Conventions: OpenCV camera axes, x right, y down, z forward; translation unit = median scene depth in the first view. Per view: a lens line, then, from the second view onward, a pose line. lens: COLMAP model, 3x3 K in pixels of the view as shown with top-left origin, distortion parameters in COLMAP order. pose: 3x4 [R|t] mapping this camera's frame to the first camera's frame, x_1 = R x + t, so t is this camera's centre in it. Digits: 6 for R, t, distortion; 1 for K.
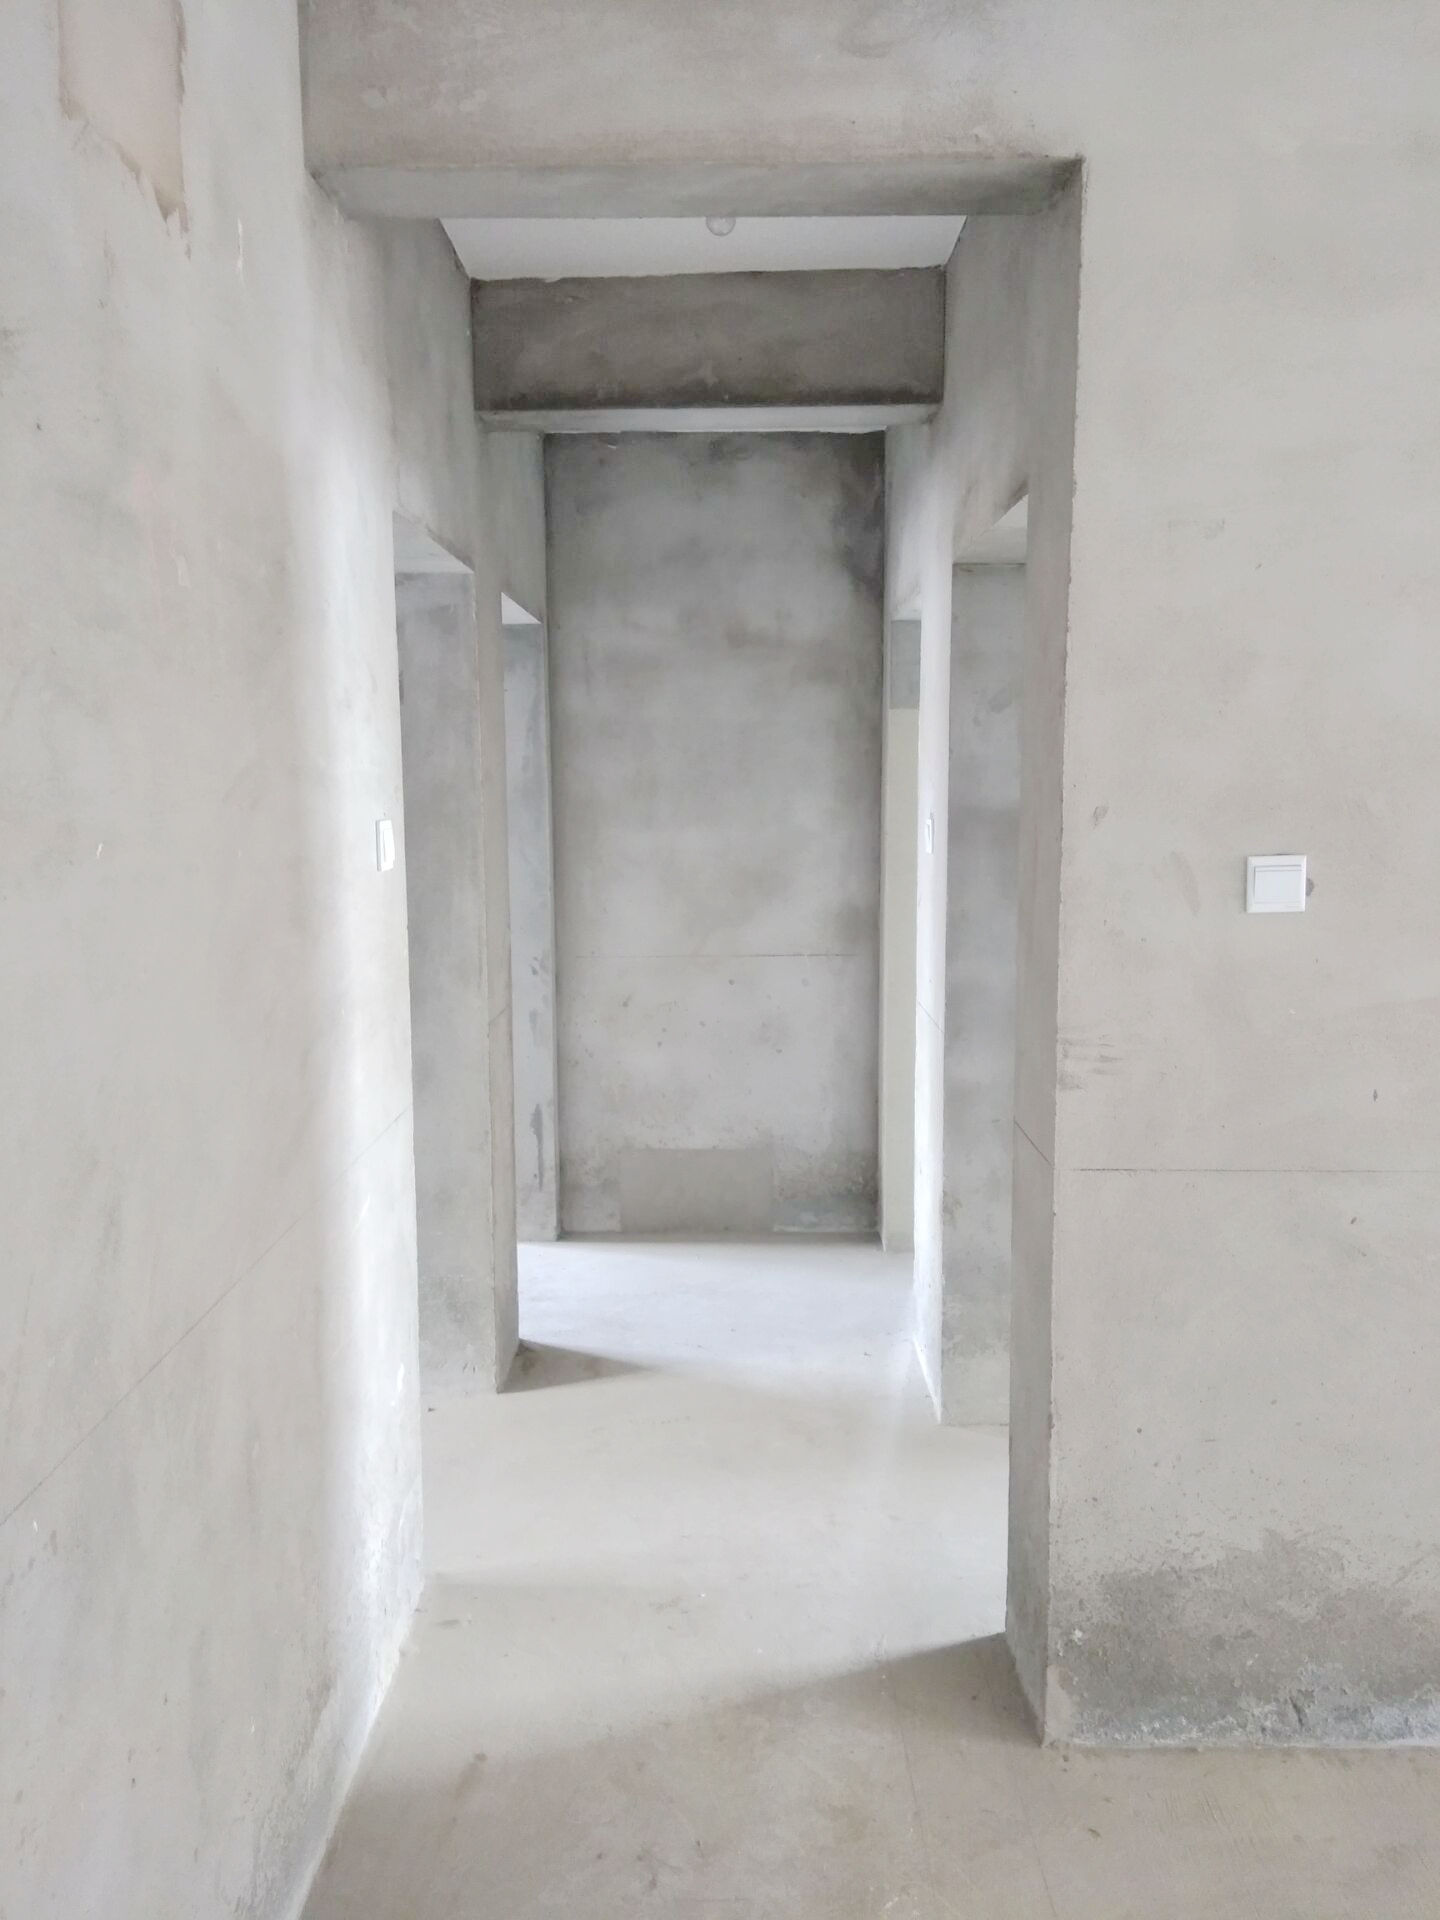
lens RADIAL K [[1470.1, 0, 720.0], [0, 1470.1, 960.0], [0, 0, 1]] dist [0.100657, -0.151619]
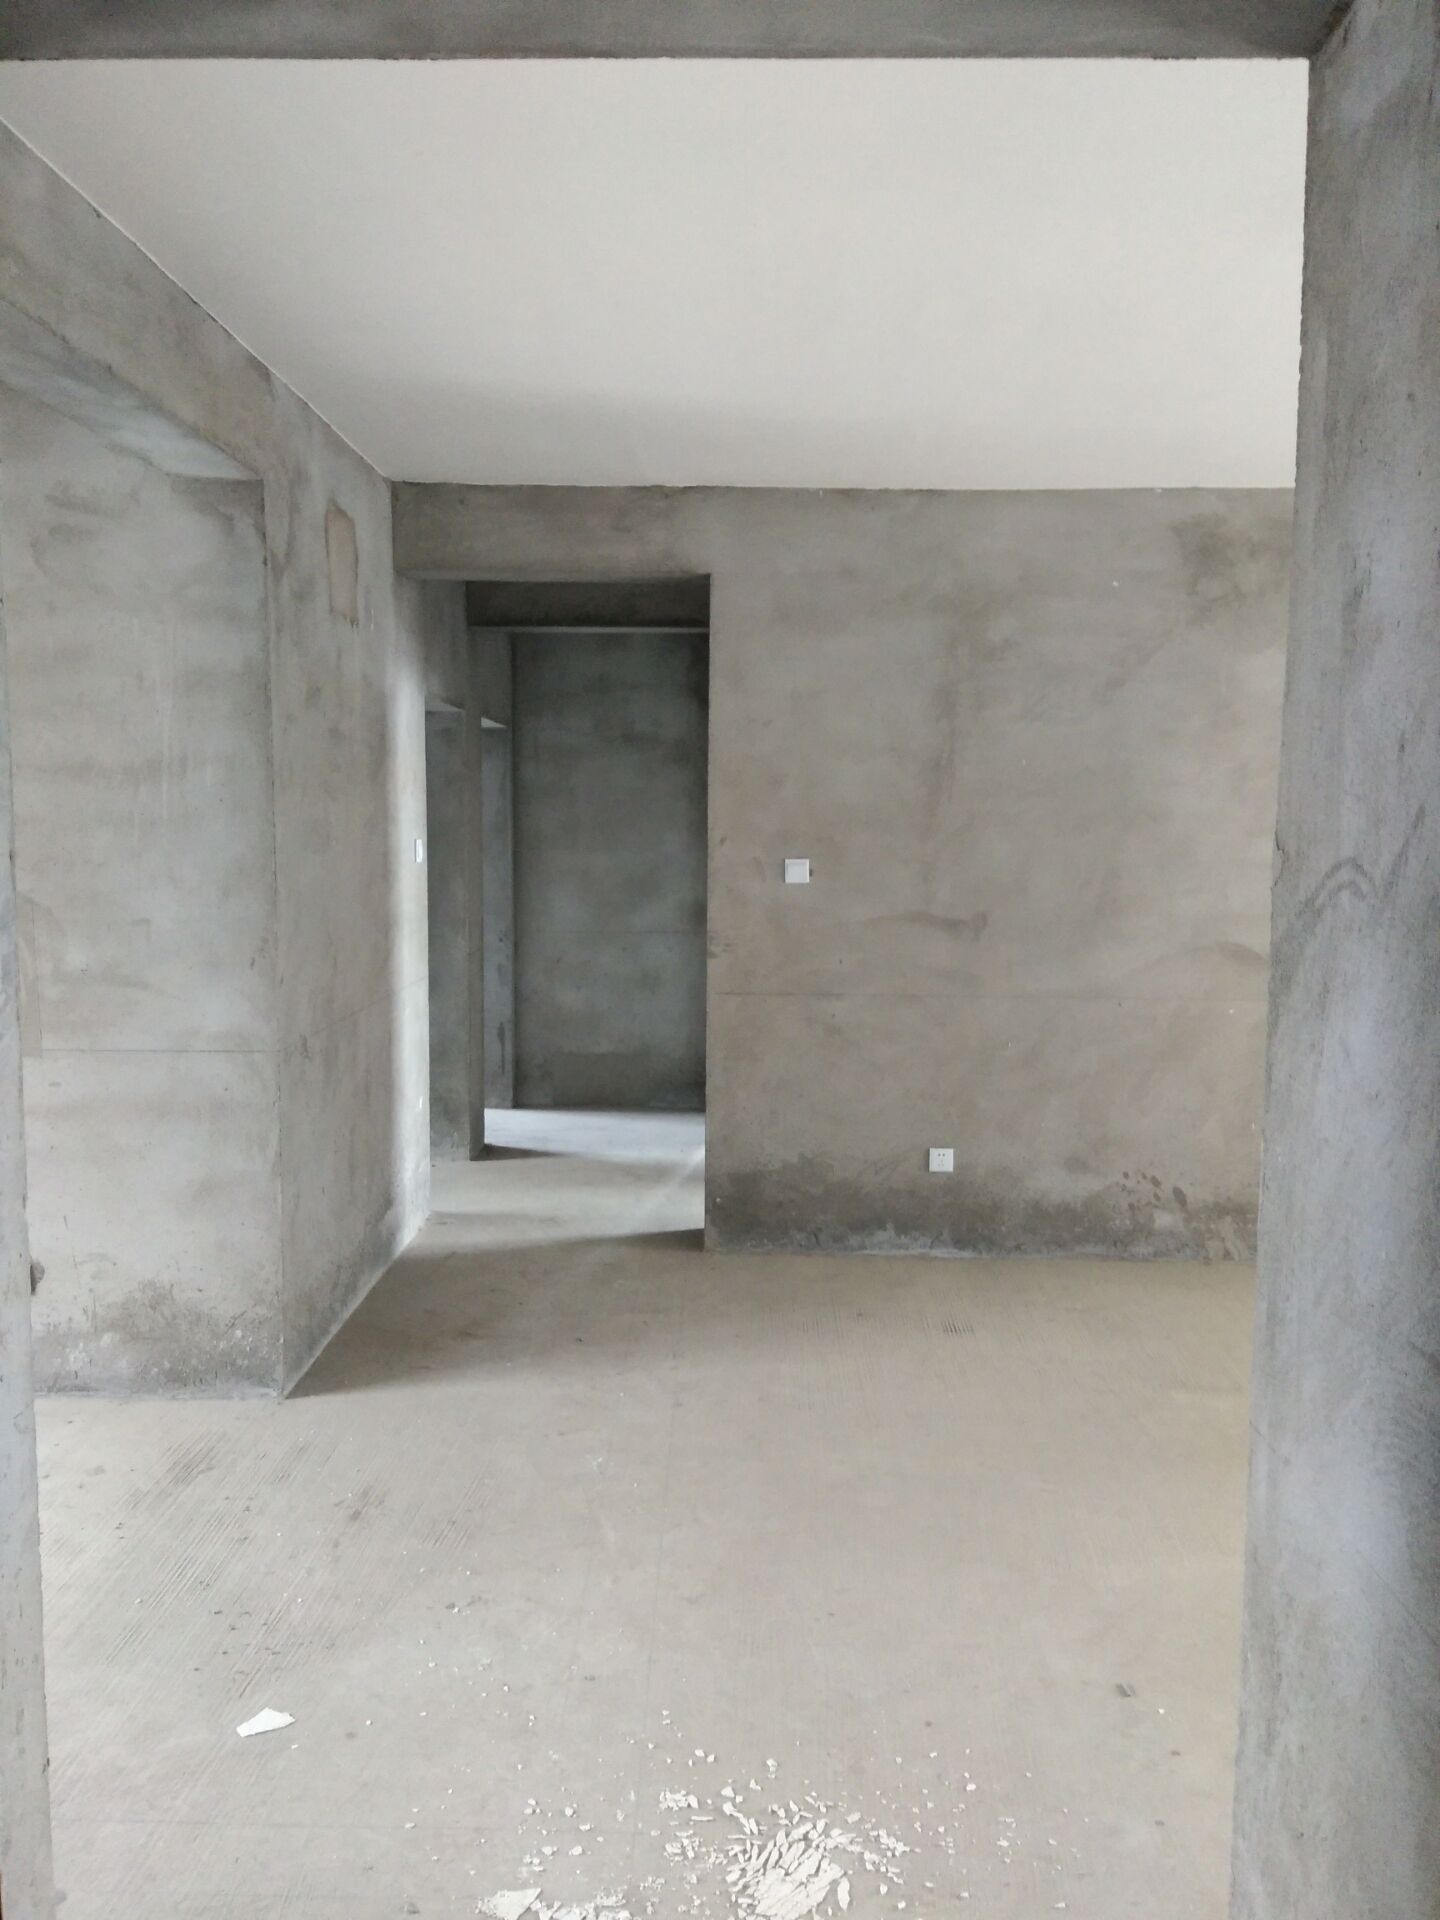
lens RADIAL K [[1470.1, 0, 720.0], [0, 1470.1, 960.0], [0, 0, 1]] dist [0.100657, -0.151619]
pose [[0.999893, 0.014394, -0.002441, 0.161089], [-0.014459, 0.999481, -0.028801, 0.099783], [0.002025, 0.028833, 0.999582, -0.836356]]
